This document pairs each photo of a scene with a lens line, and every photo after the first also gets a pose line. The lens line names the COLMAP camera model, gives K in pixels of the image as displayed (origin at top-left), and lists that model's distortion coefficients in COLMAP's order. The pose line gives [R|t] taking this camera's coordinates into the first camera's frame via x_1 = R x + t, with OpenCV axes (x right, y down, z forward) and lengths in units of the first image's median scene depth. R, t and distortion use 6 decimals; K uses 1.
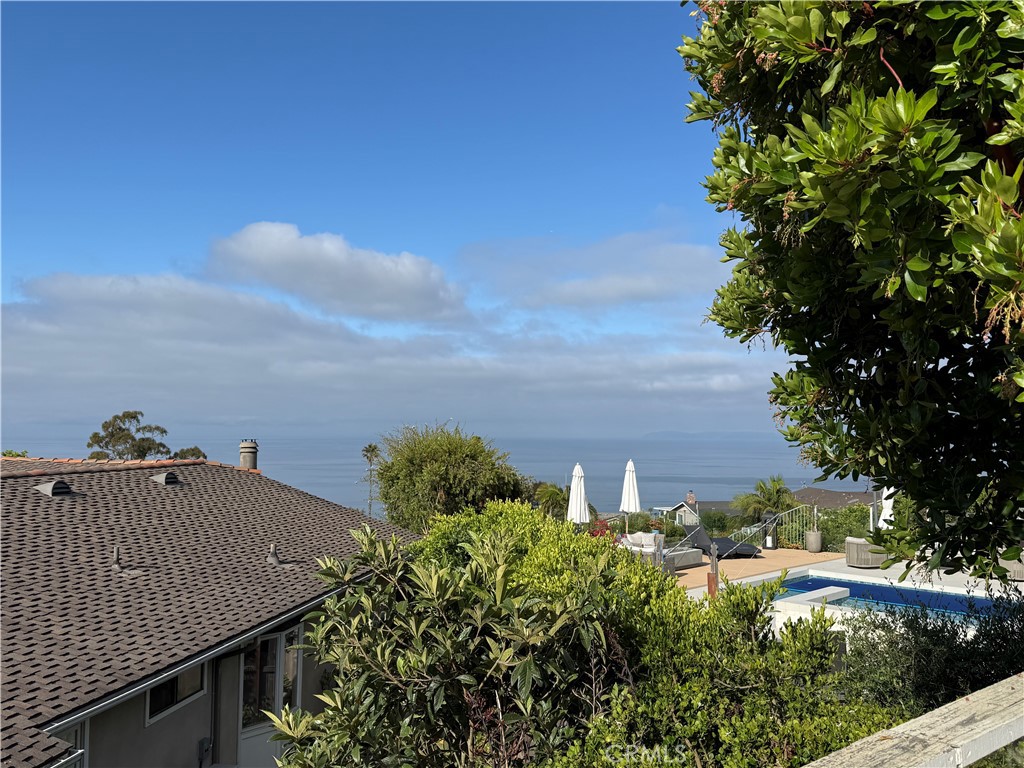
lens RADIAL K [[885.2, 0, 511.5], [0, 885.2, 414.9], [0, 0, 1]] dist [0.167086, 0.001524]
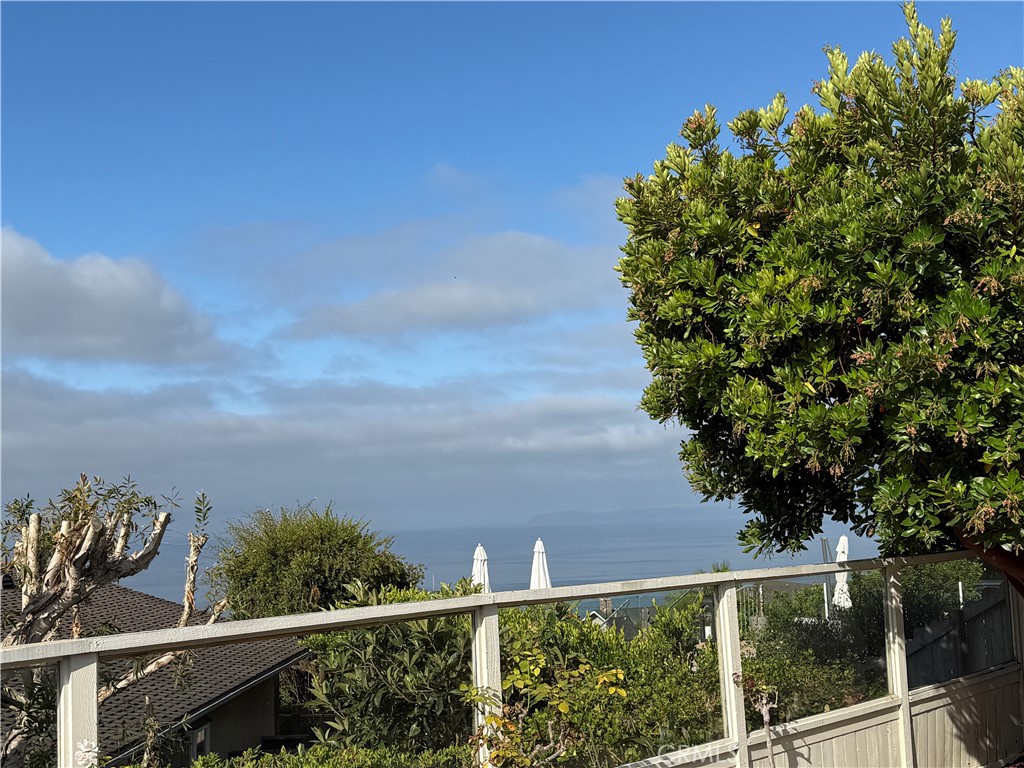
lens RADIAL K [[1390.4, 0, 512.0], [0, 1390.4, 384.0], [0, 0, 1]] dist [0.212376, 0.008132]
pose [[0.988462, -0.027793, 0.148895, -0.105833], [0.039885, 0.996088, -0.078851, 0.010191], [-0.146121, 0.083880, 0.985704, -0.402438]]
